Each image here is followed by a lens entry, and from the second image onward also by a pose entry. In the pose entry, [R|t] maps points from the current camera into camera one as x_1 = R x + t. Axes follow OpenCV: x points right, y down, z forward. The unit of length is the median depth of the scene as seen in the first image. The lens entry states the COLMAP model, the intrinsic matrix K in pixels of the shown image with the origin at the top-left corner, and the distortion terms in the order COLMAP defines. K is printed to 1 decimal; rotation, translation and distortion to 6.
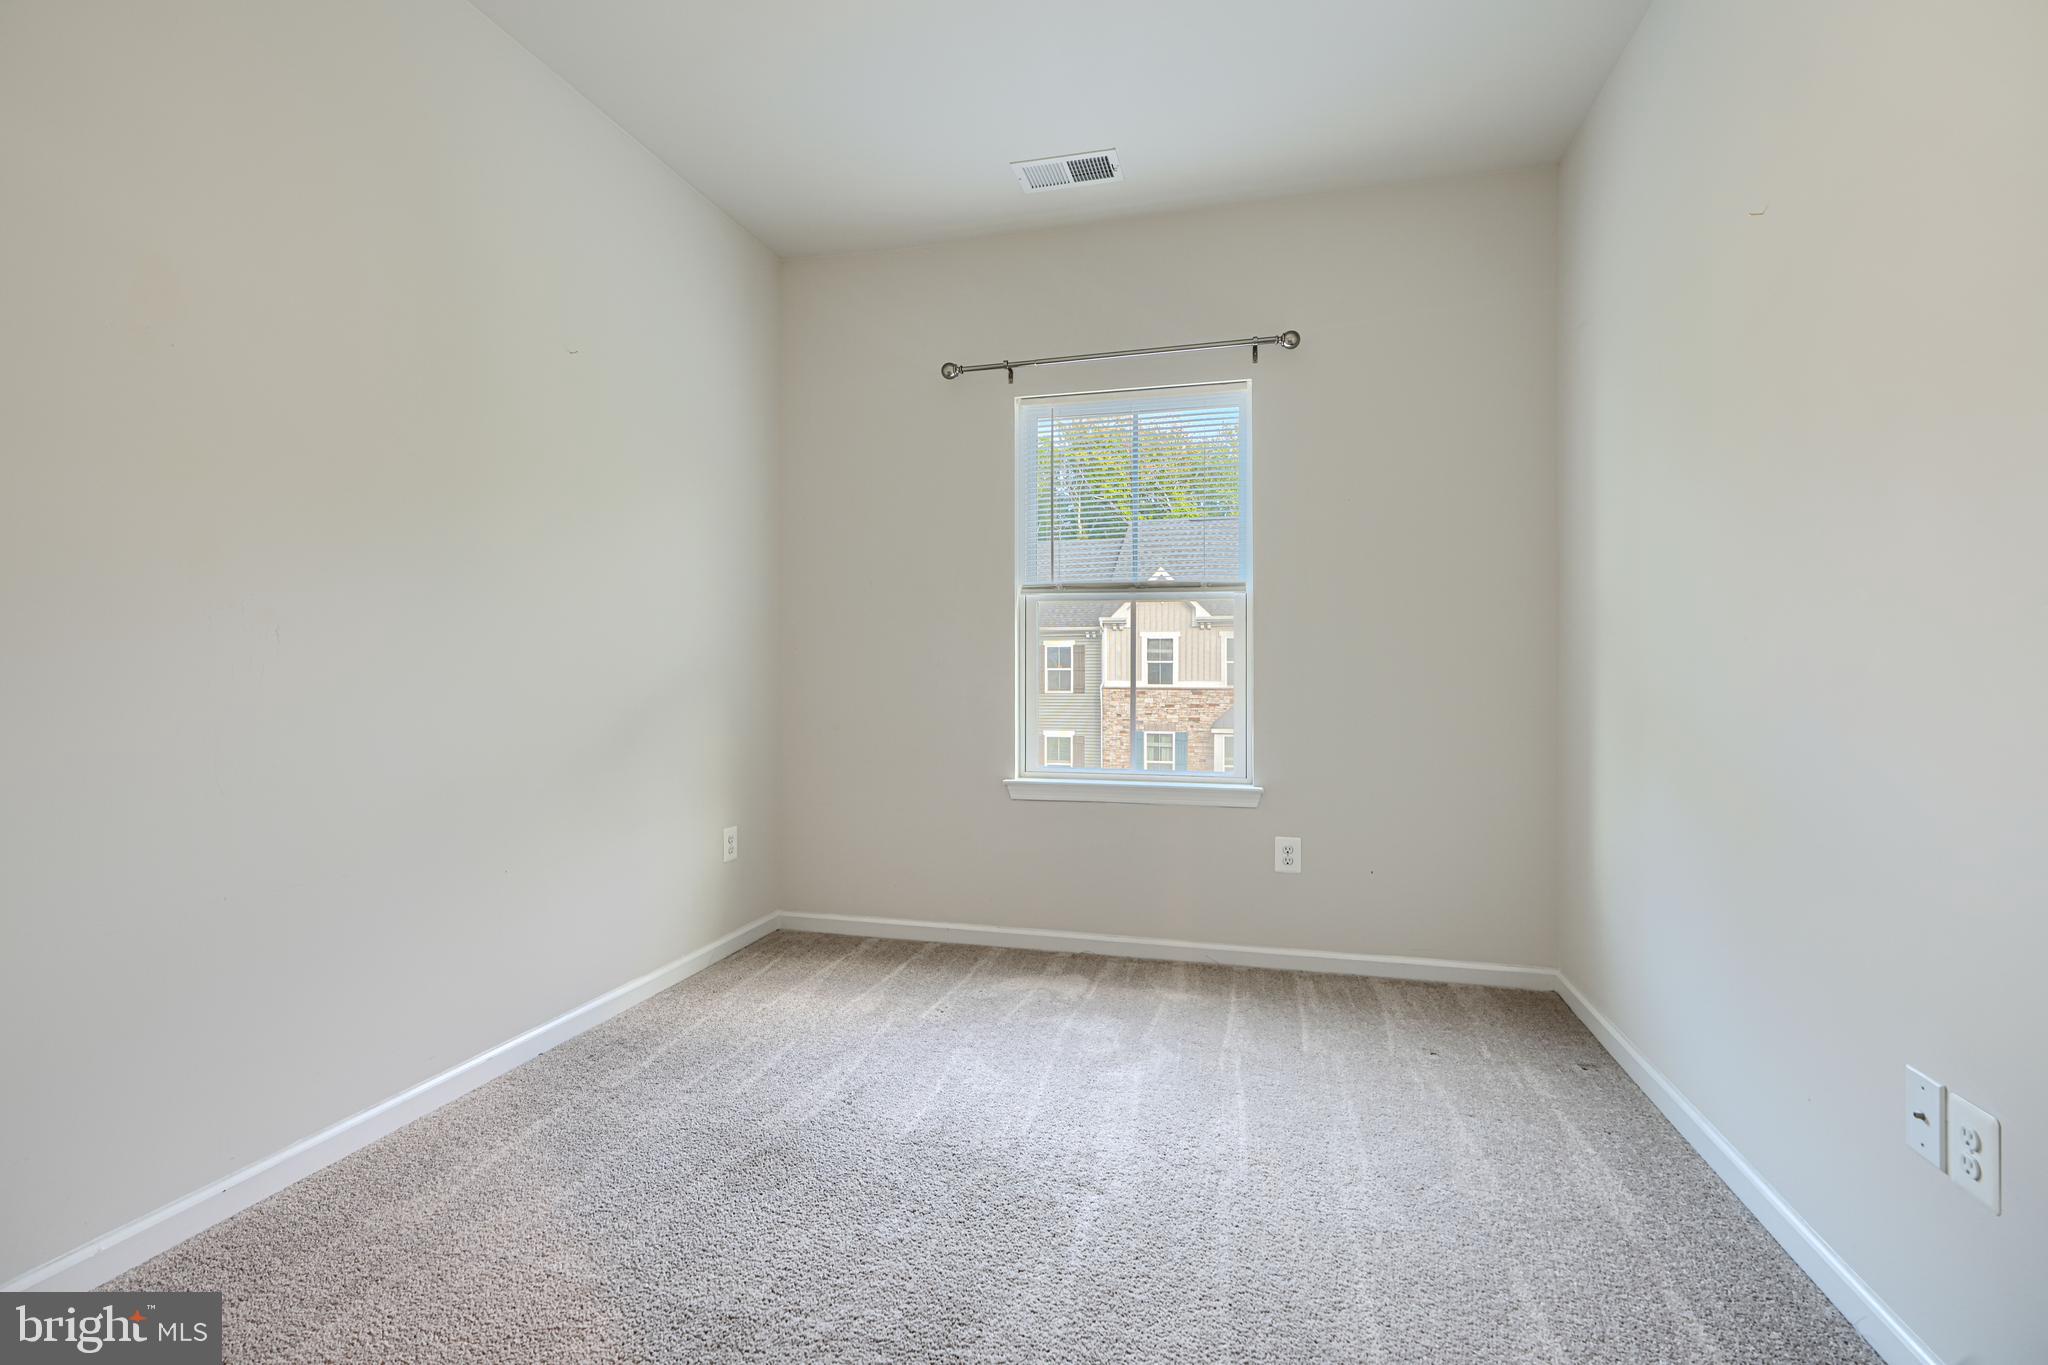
lens RADIAL K [[928.1, 0, 1029.8], [0, 928.1, 699.1], [0, 0, 1]] dist [0.000860, 0.000115]
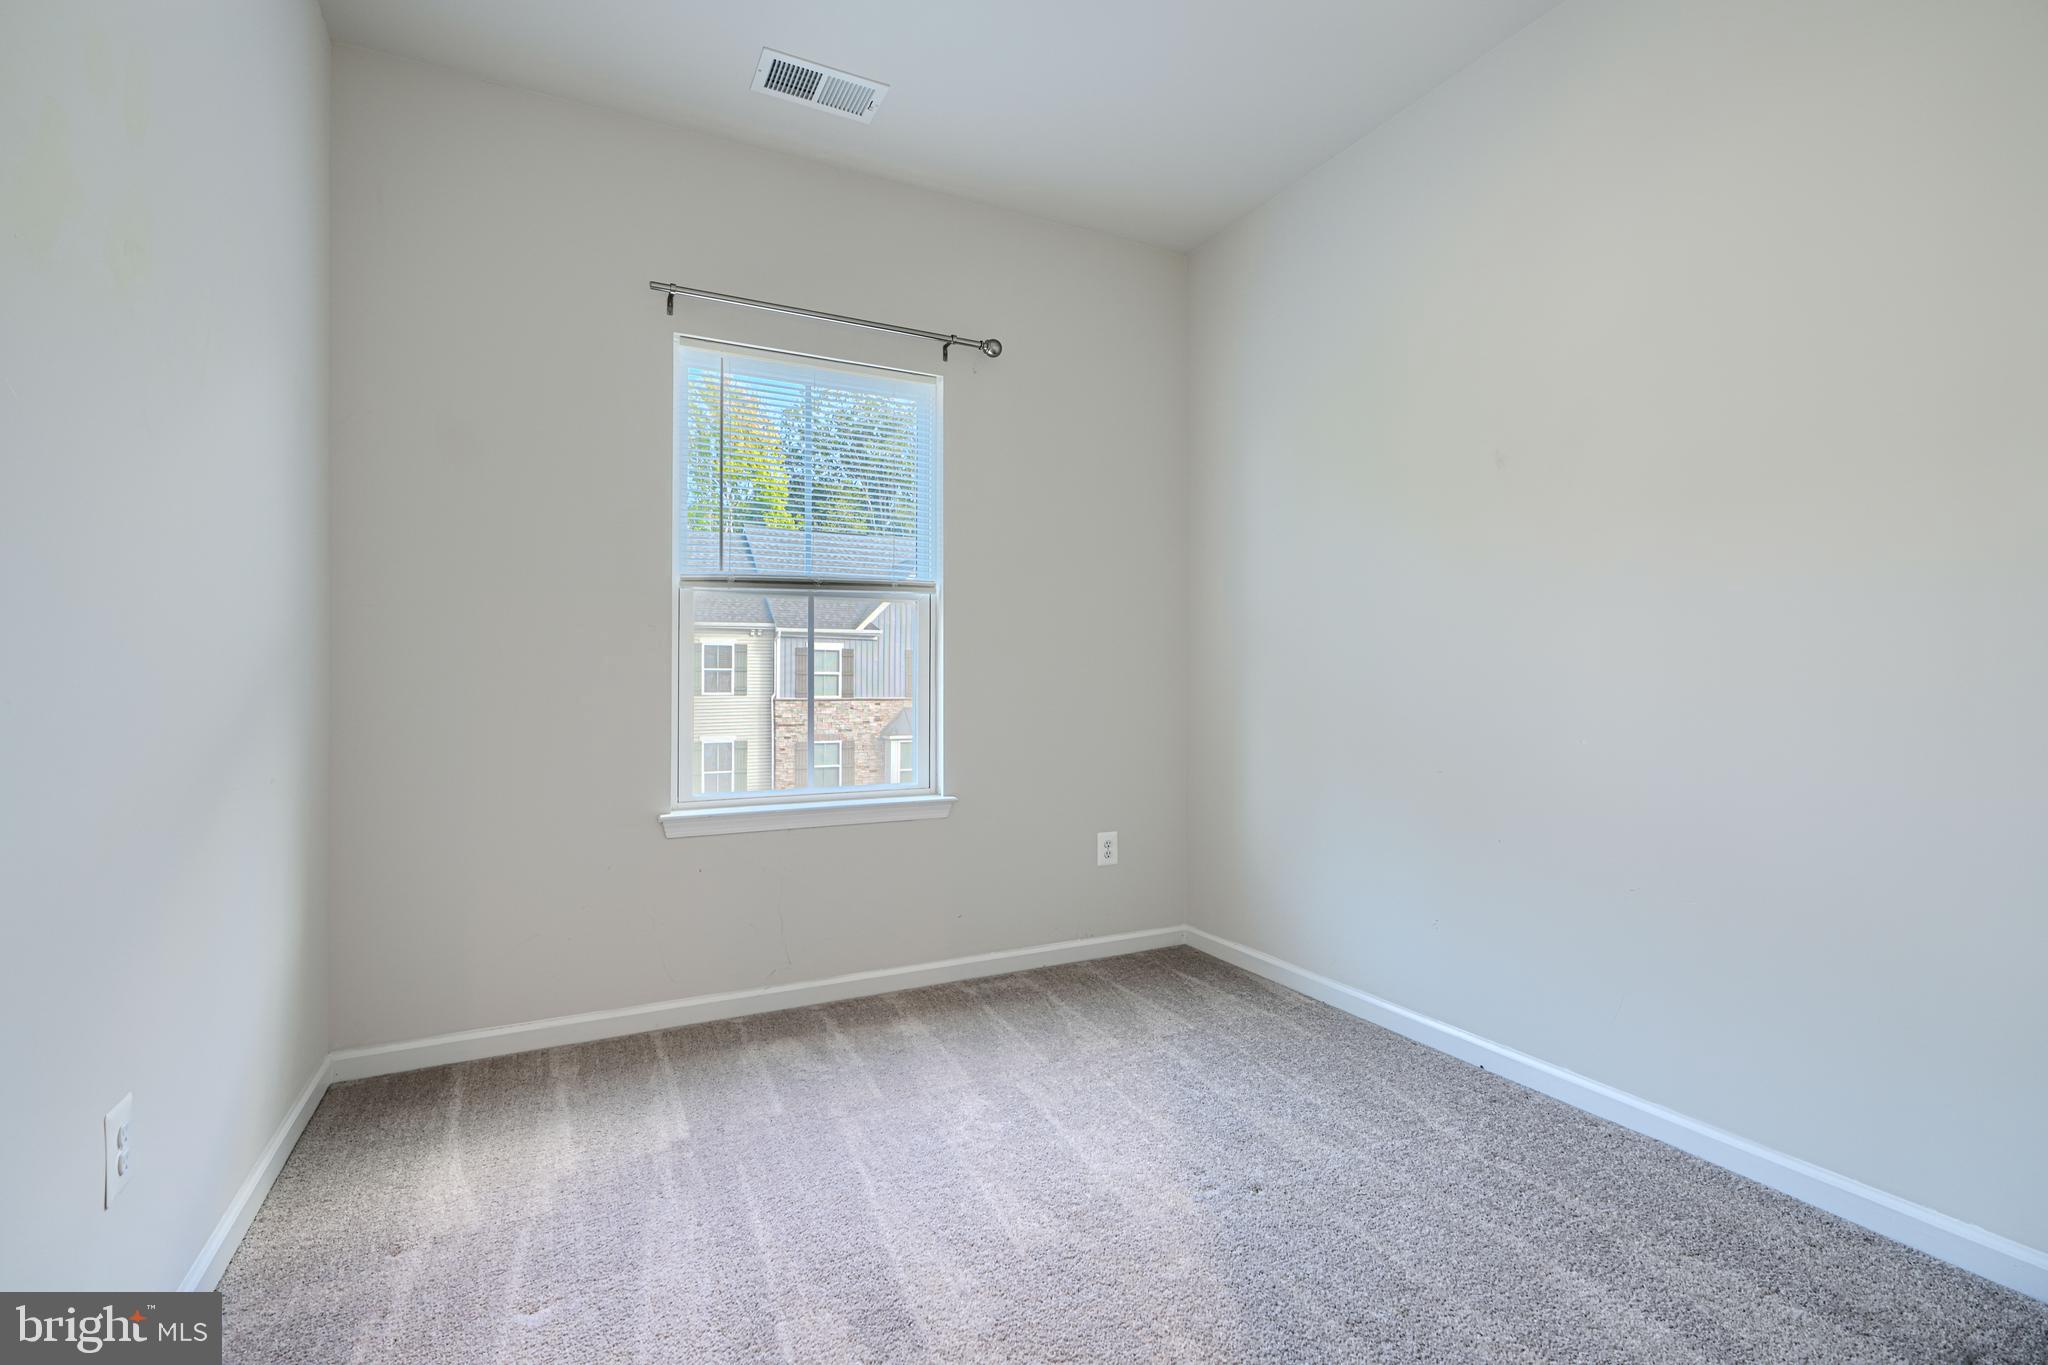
lens RADIAL K [[1108.6, 0, 1024.0], [0, 1108.6, 682.5], [0, 0, 1]] dist [0.000331, 0.000095]
pose [[0.692846, -0.005327, 0.721066, -0.534838], [0.023057, 0.999625, -0.014769, -0.004519], [-0.720717, 0.026859, 0.692709, 0.140206]]
